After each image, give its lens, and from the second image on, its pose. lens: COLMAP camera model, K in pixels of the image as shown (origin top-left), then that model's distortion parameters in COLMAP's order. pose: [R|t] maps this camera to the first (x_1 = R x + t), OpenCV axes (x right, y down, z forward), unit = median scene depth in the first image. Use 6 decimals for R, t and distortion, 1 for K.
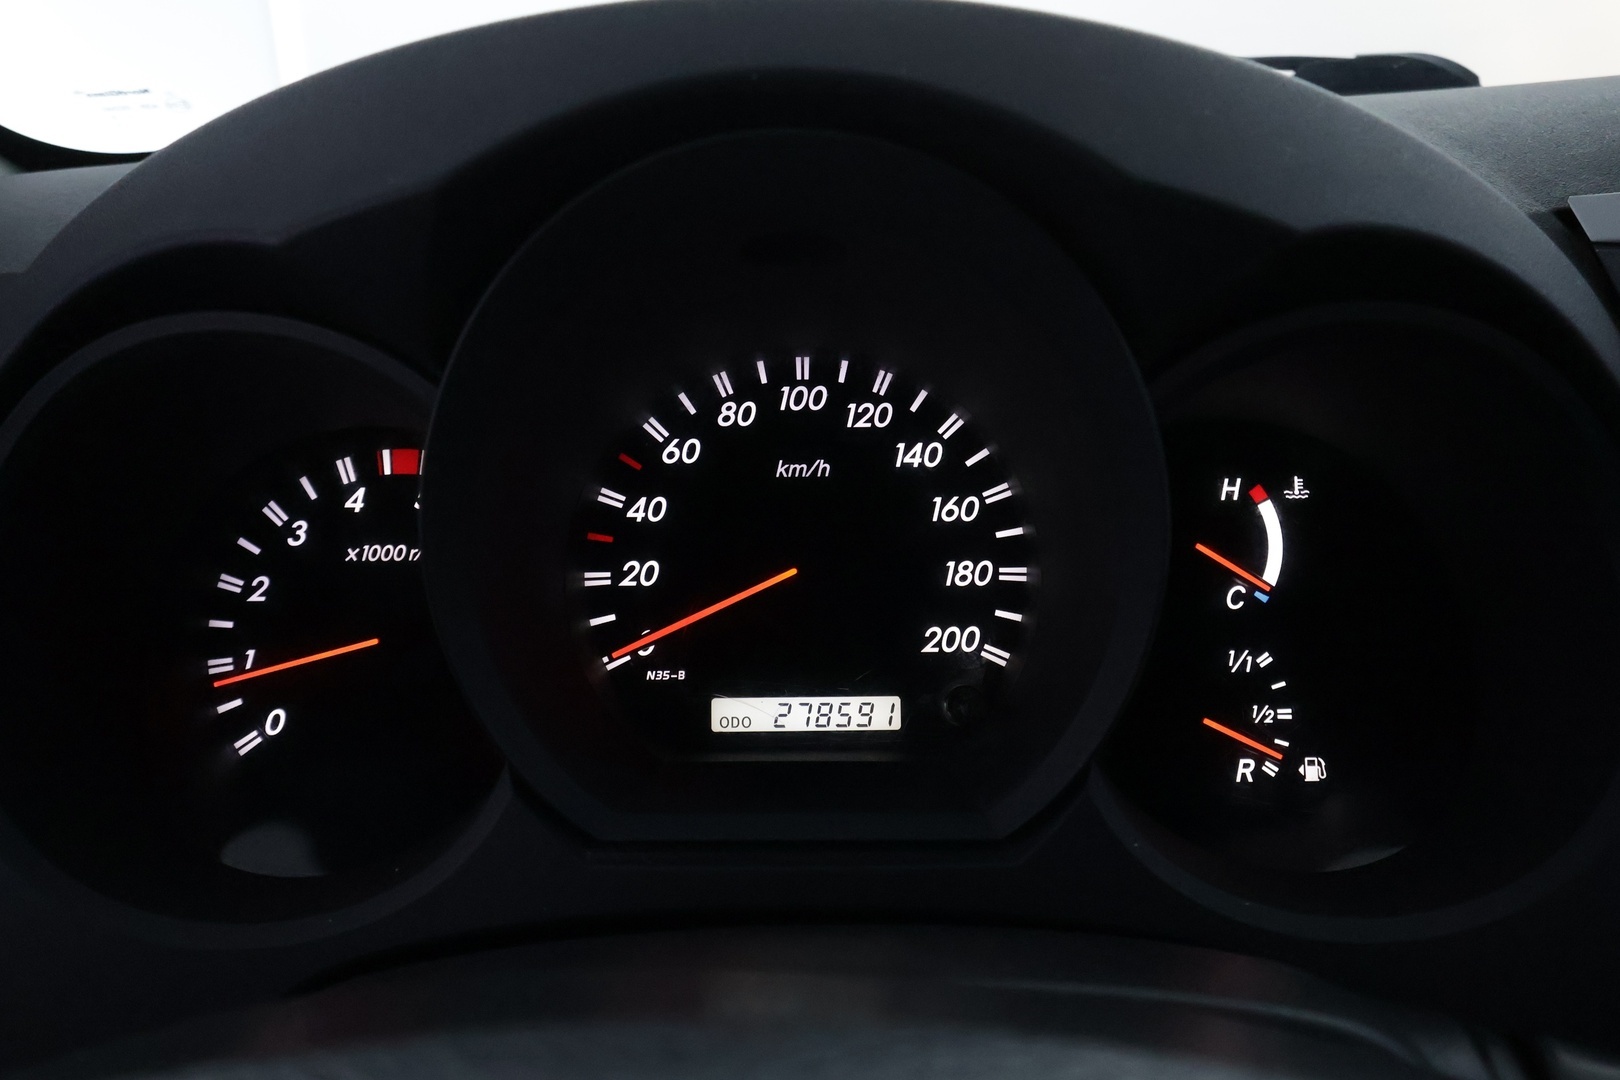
lens RADIAL K [[1266.5, 0, 821.0], [0, 1266.5, 542.9], [0, 0, 1]] dist [0.004173, -0.000693]
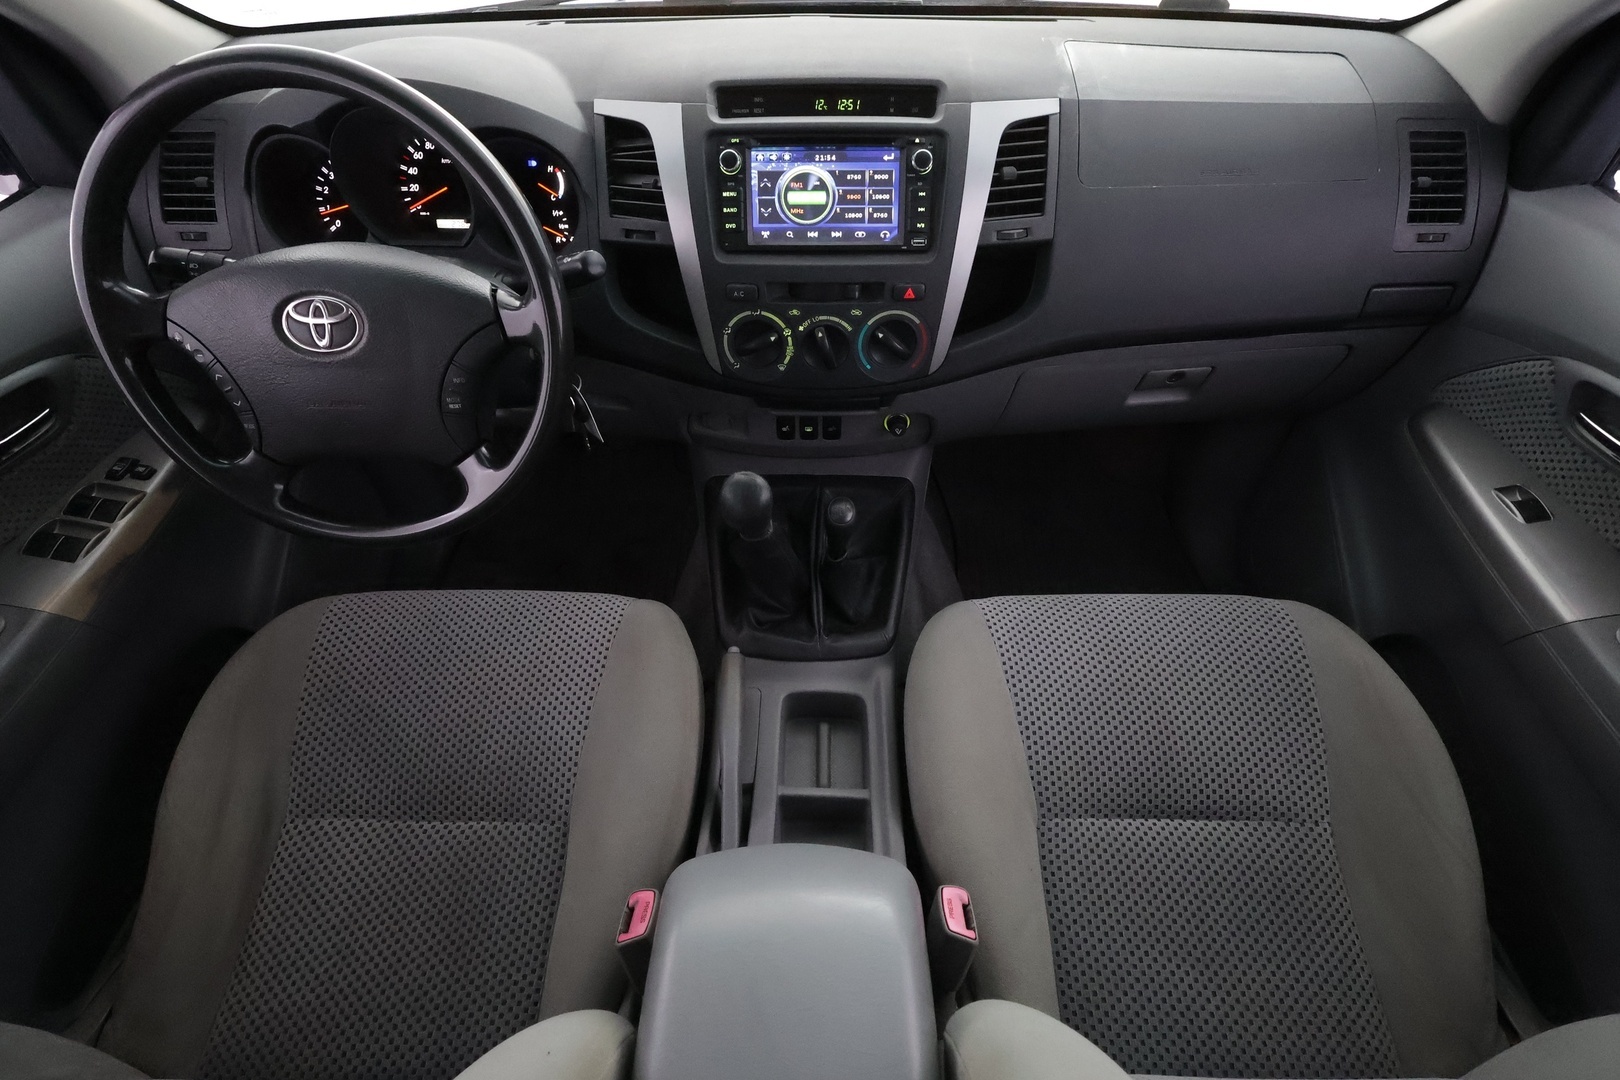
lens RADIAL K [[742.0, 0, 816.5], [0, 742.0, 540.1], [0, 0, 1]] dist [-0.002129, 0.000451]
pose [[0.999785, 0.018826, 0.008640, 1.204655], [-0.020670, 0.879390, 0.475652, -0.146921], [0.001357, -0.475729, 0.879591, -1.748082]]
